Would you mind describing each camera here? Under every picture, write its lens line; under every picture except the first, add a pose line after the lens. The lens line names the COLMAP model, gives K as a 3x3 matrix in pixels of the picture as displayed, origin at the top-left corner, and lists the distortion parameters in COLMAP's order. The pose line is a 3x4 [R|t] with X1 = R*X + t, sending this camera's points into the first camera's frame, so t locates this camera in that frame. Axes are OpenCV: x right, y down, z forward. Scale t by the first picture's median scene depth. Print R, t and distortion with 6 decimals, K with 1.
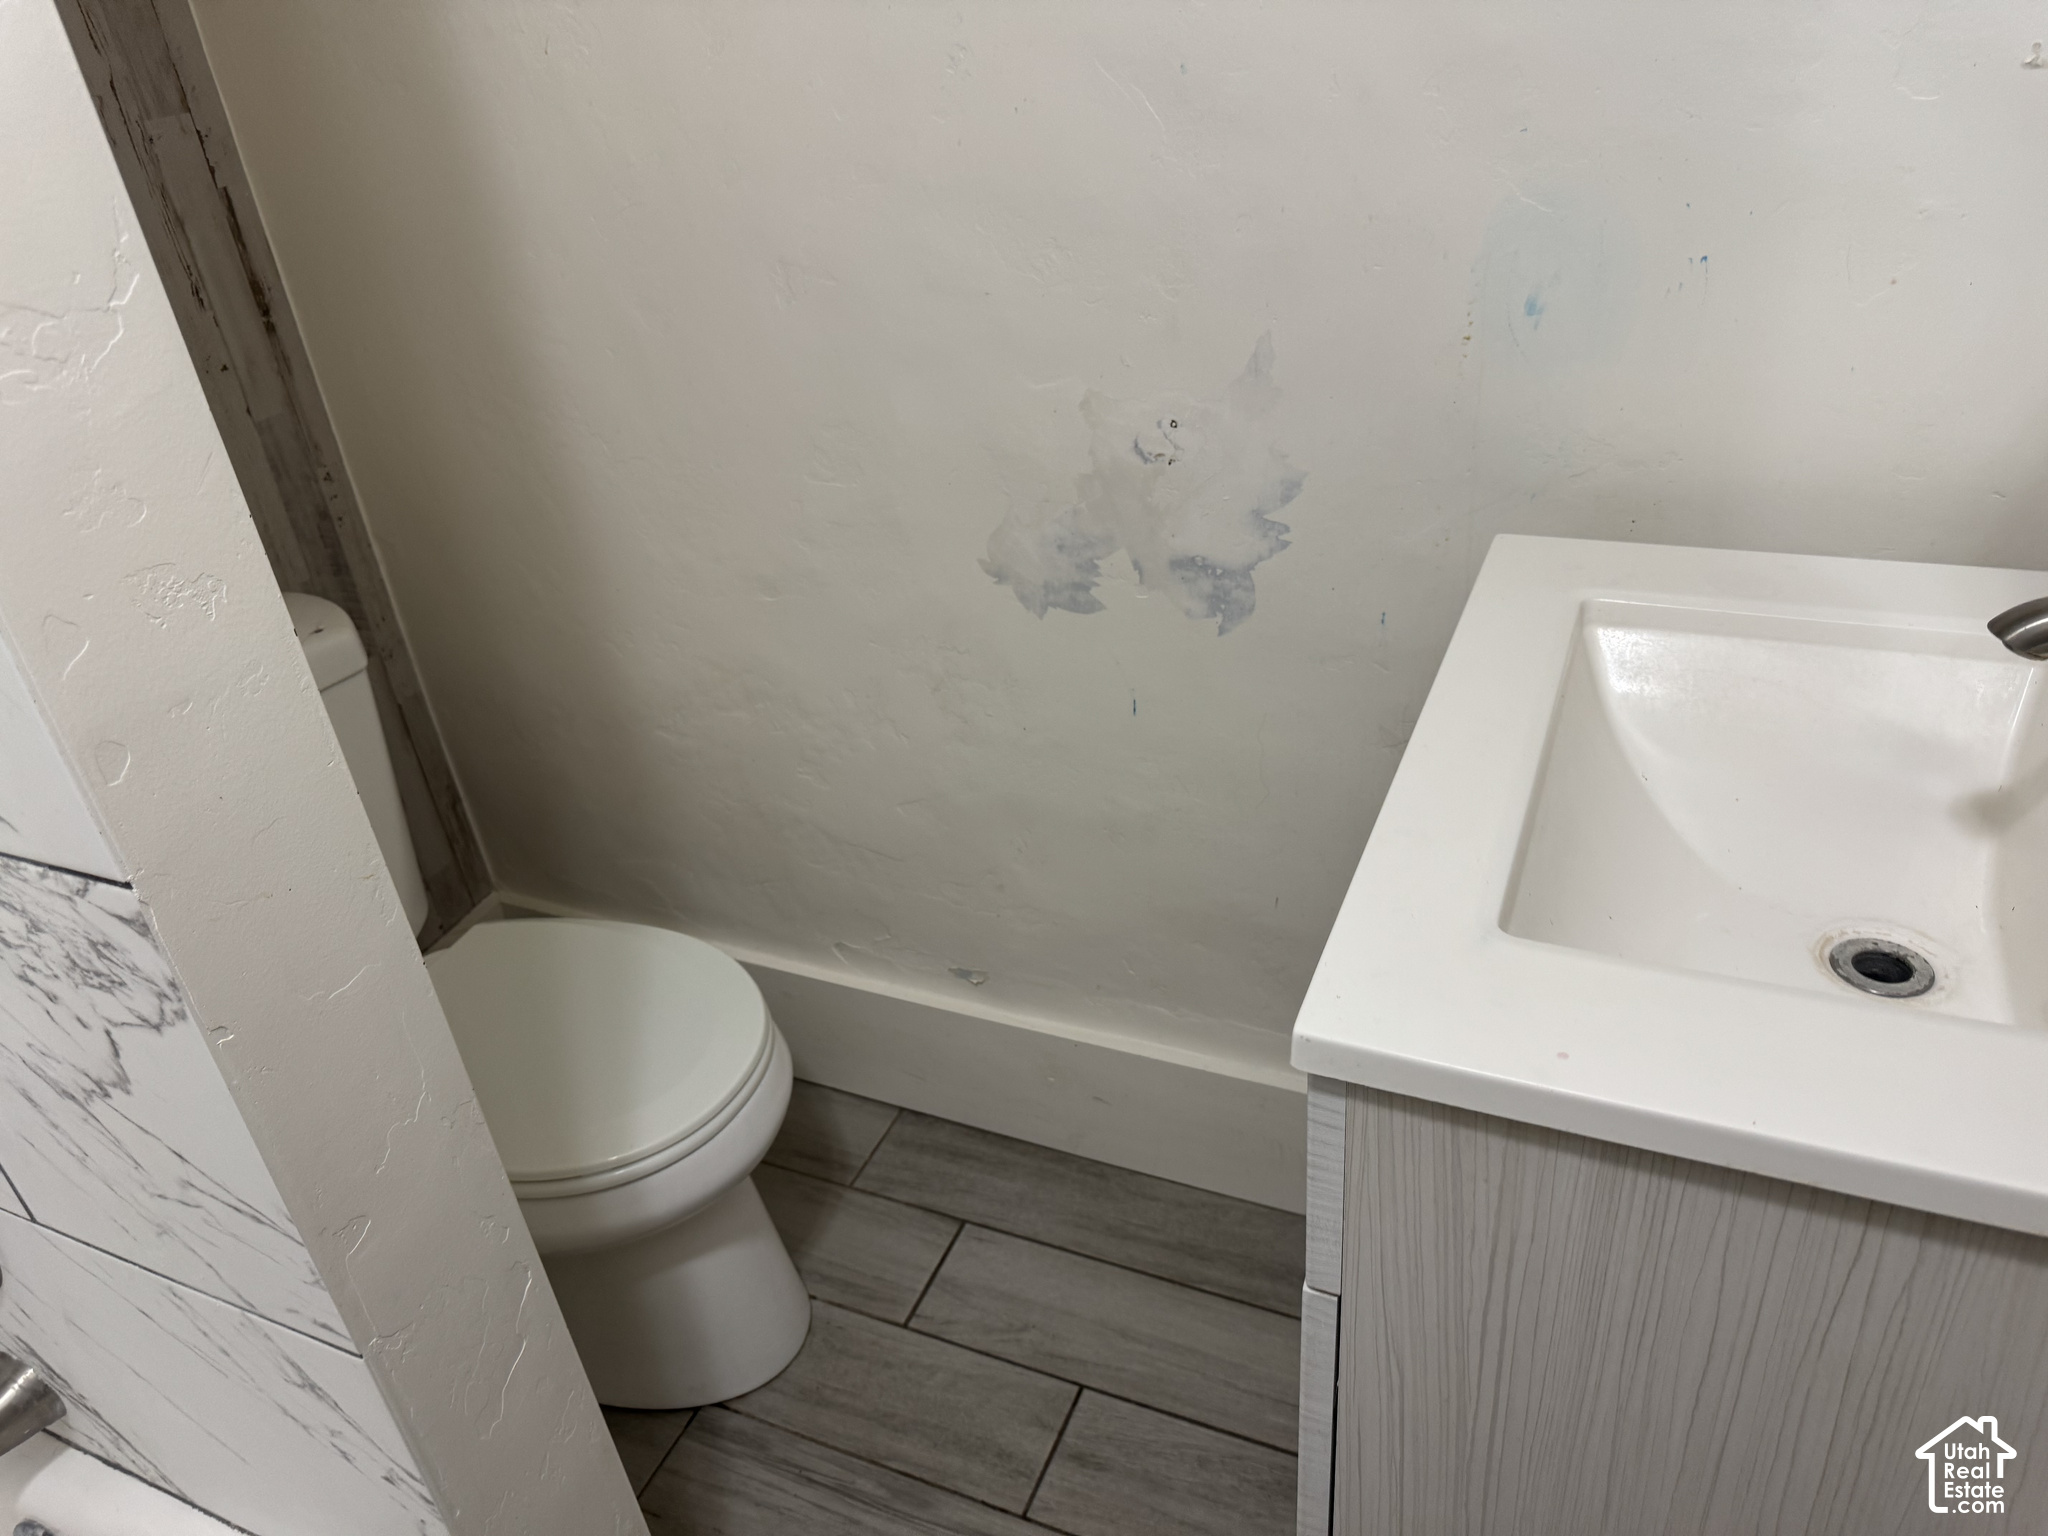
lens RADIAL K [[1429.0, 0, 1015.8], [0, 1429.0, 764.5], [0, 0, 1]] dist [0.035860, -0.005358]
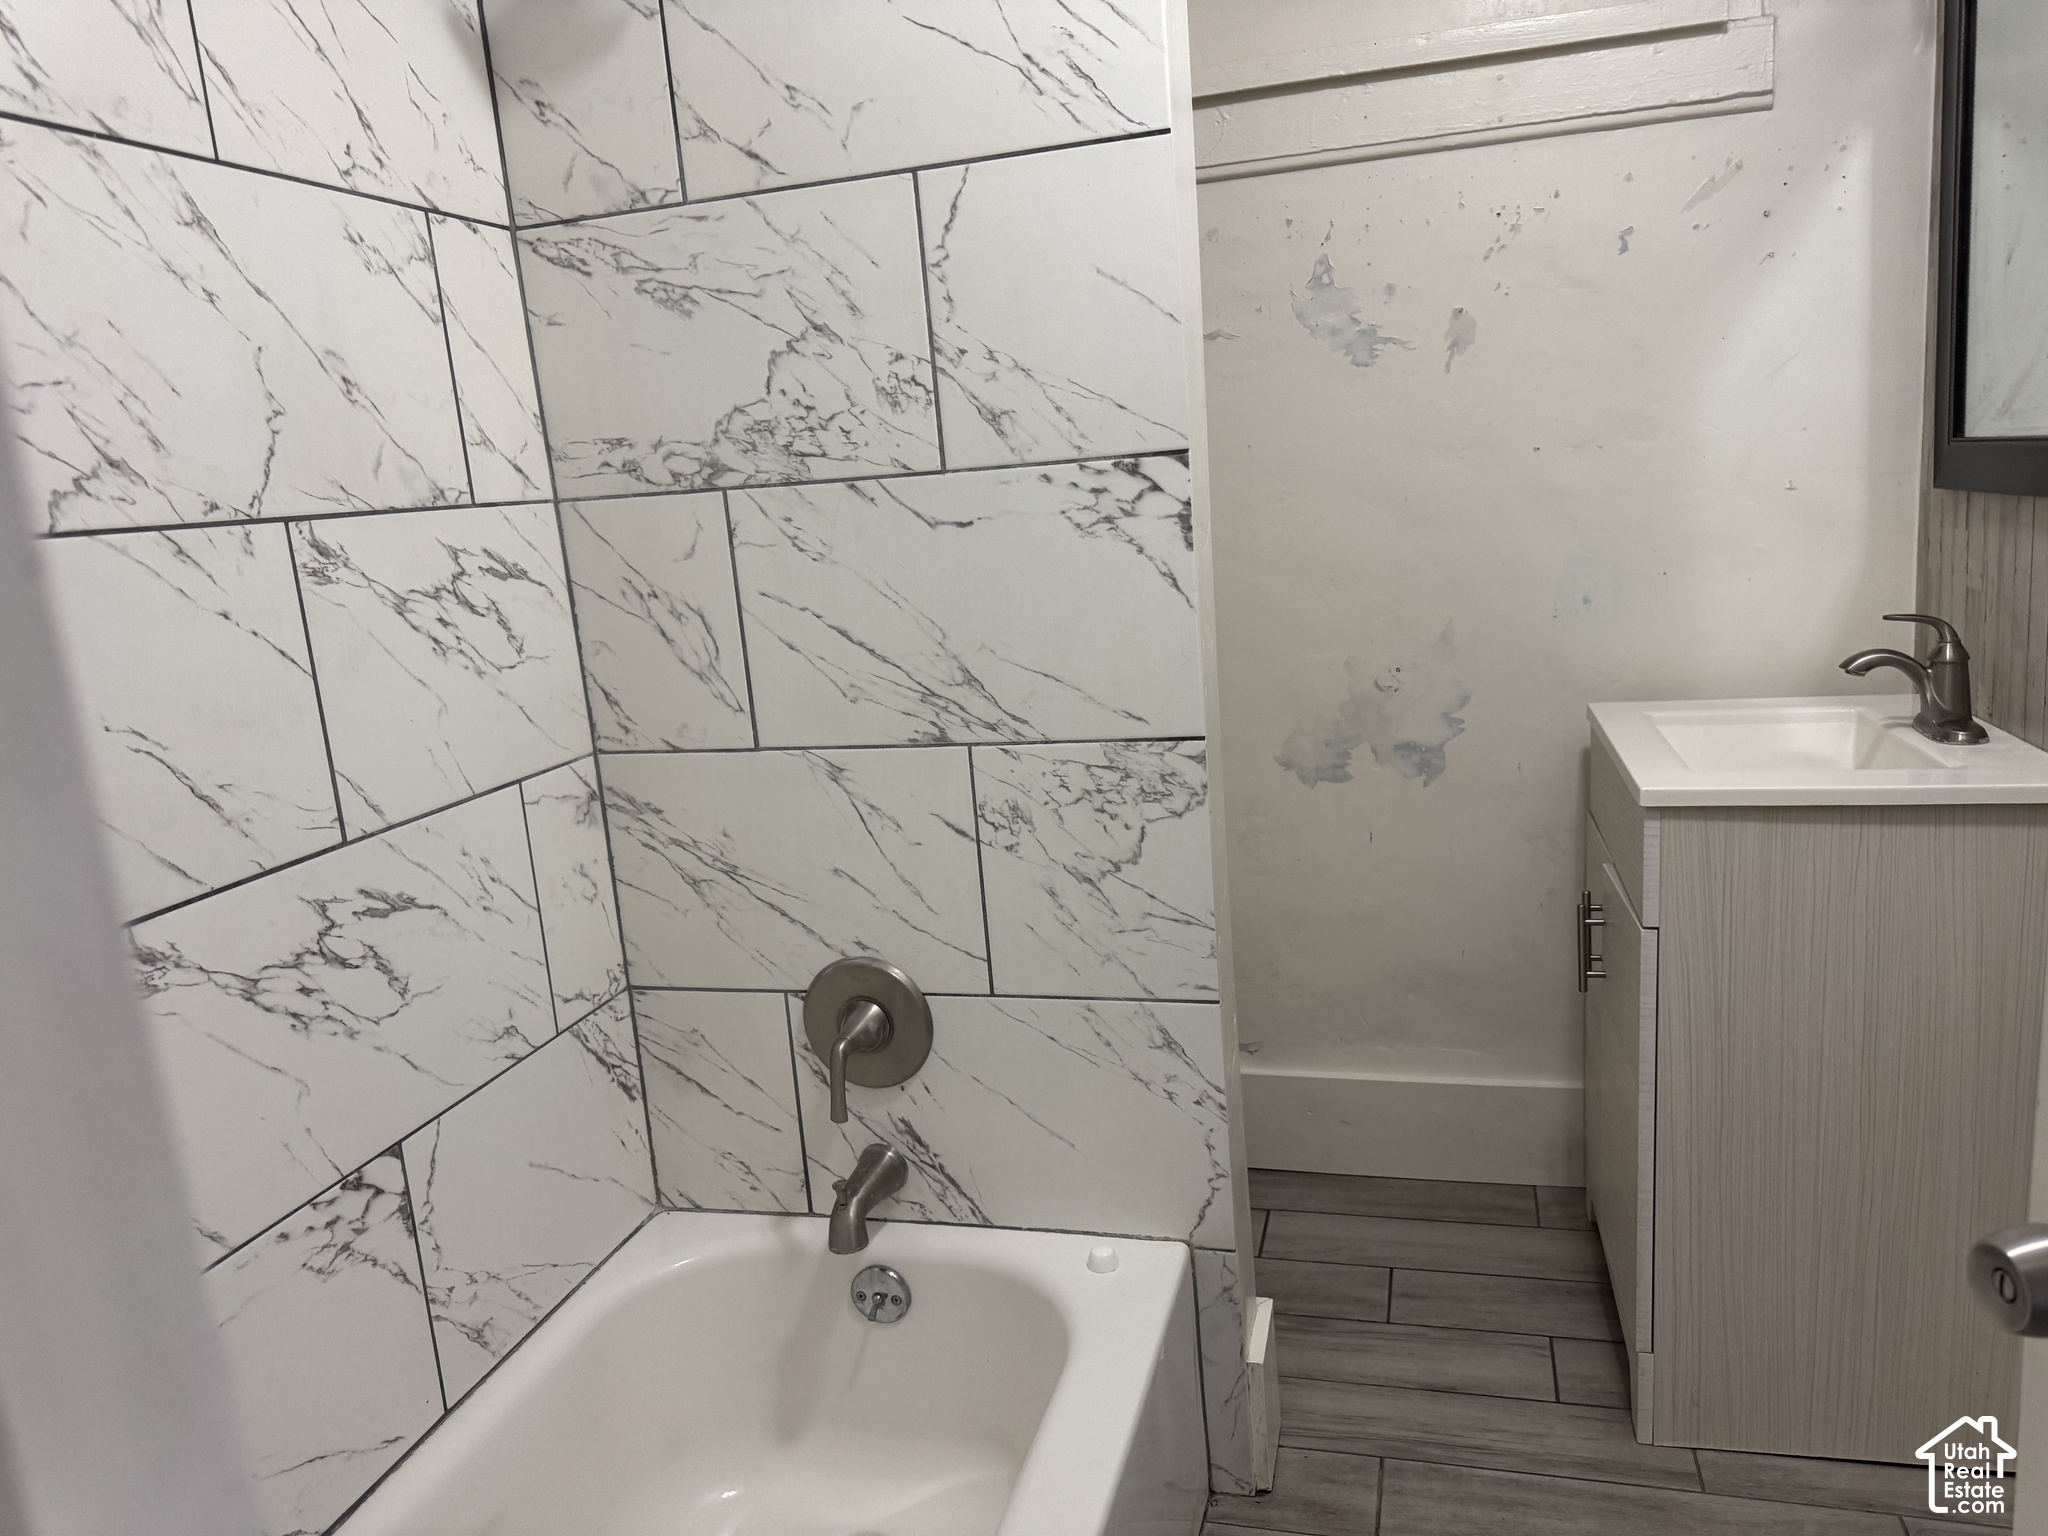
lens RADIAL K [[1429.0, 0, 1029.8], [0, 1429.0, 766.2], [0, 0, 1]] dist [0.035860, -0.005358]
pose [[0.988673, -0.009730, 0.149768, -0.643596], [0.059282, 0.942069, -0.330138, 0.470160], [-0.137880, 0.335277, 0.931976, -0.644619]]
